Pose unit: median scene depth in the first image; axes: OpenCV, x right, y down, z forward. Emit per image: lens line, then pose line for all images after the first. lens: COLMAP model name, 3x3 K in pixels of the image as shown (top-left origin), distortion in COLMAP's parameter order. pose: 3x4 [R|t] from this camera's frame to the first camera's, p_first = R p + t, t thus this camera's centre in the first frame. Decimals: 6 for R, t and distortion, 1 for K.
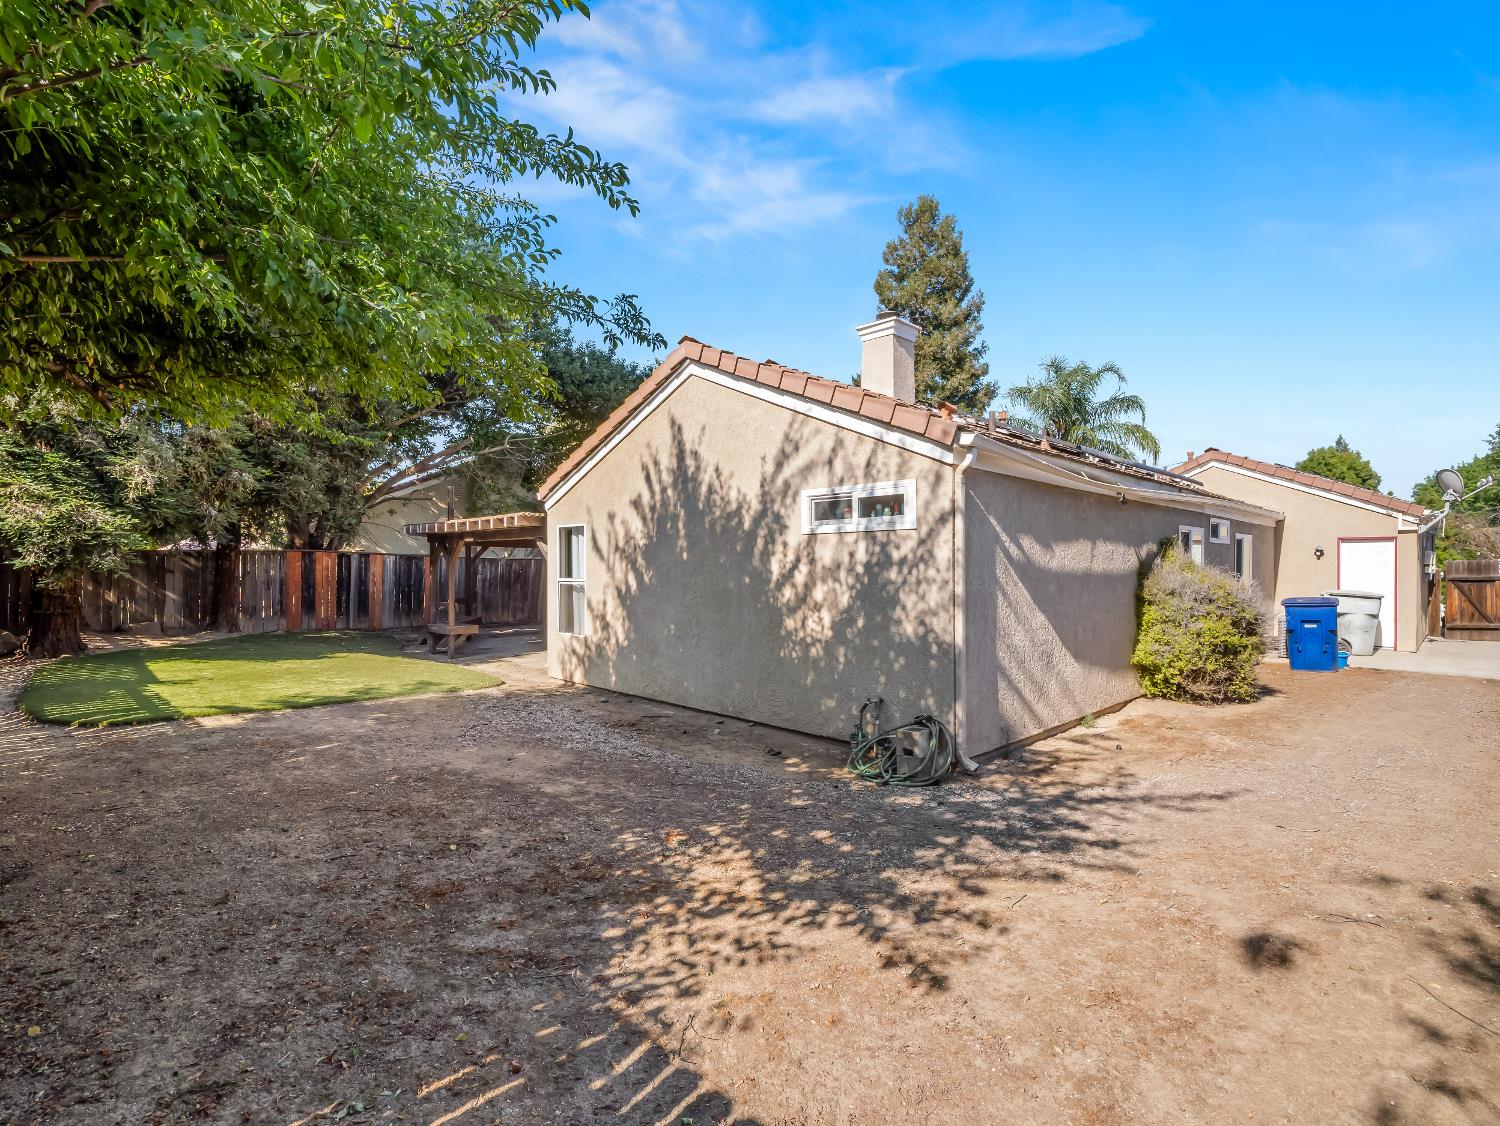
lens RADIAL K [[745.1, 0, 749.2], [0, 745.1, 583.9], [0, 0, 1]] dist [-0.000392, -0.000516]
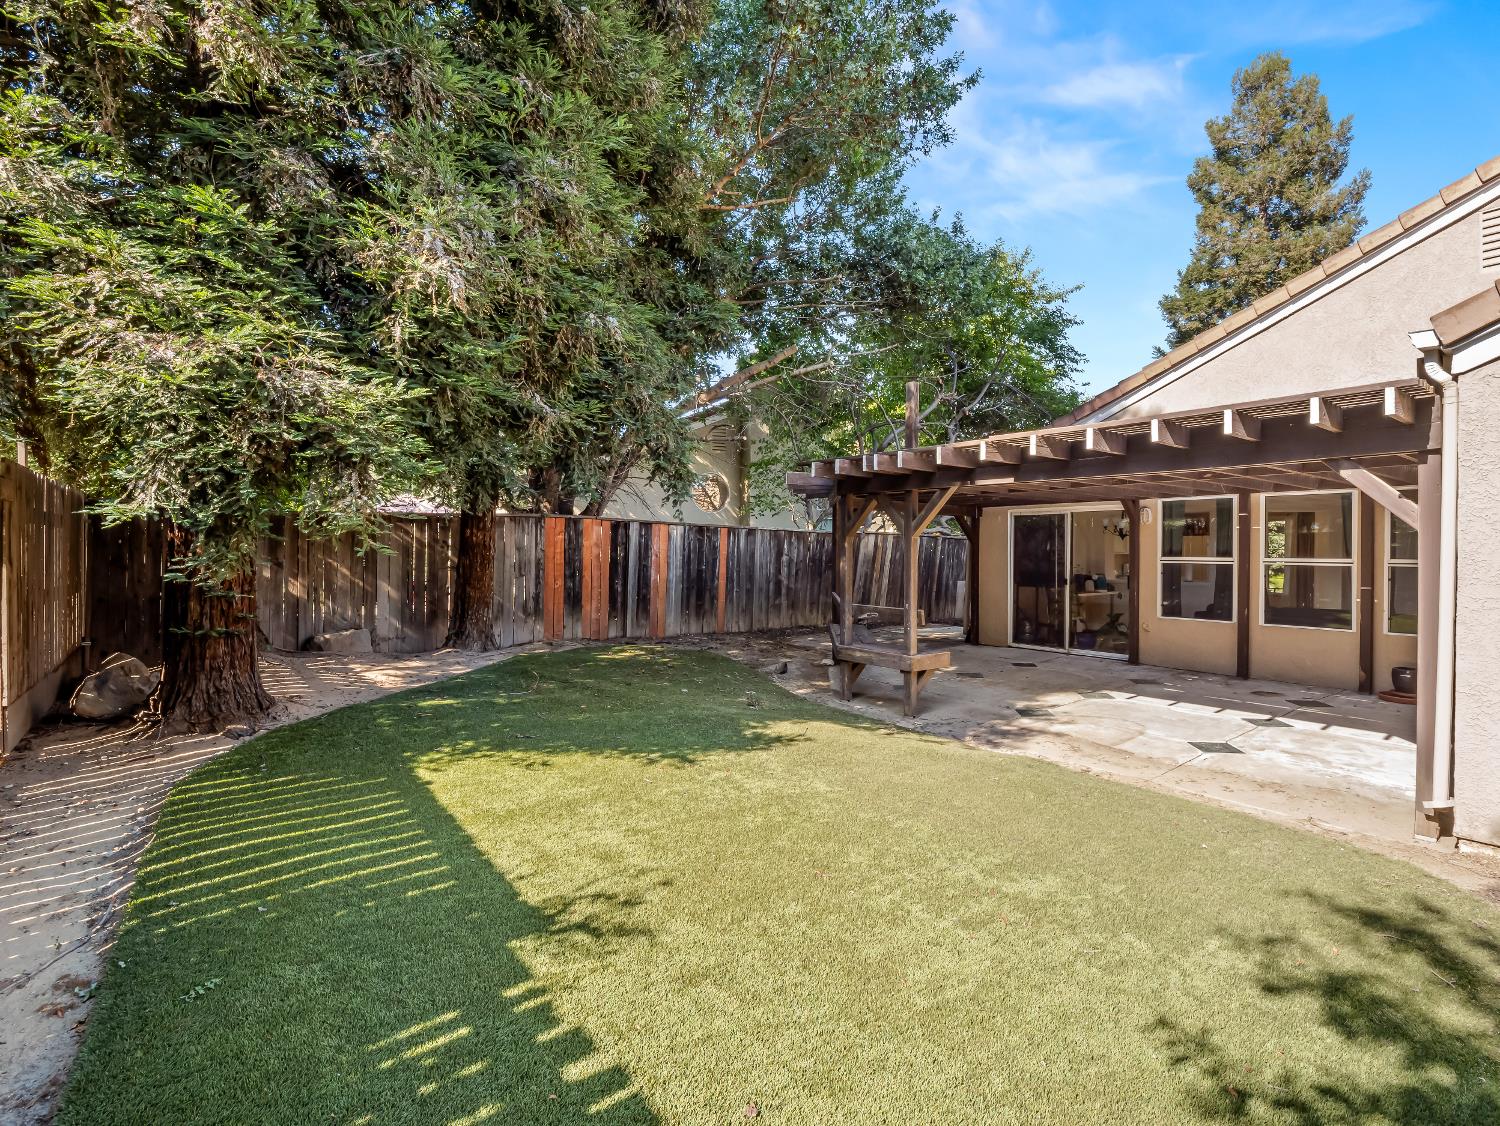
lens RADIAL K [[724.7, 0, 750.0], [0, 724.7, 563.0], [0, 0, 1]] dist [-0.001177, -0.000230]
pose [[0.992933, 0.002304, -0.118656, -0.405551], [-0.003007, 0.999979, -0.005748, -0.001845], [0.118640, 0.006064, 0.992919, 0.438927]]
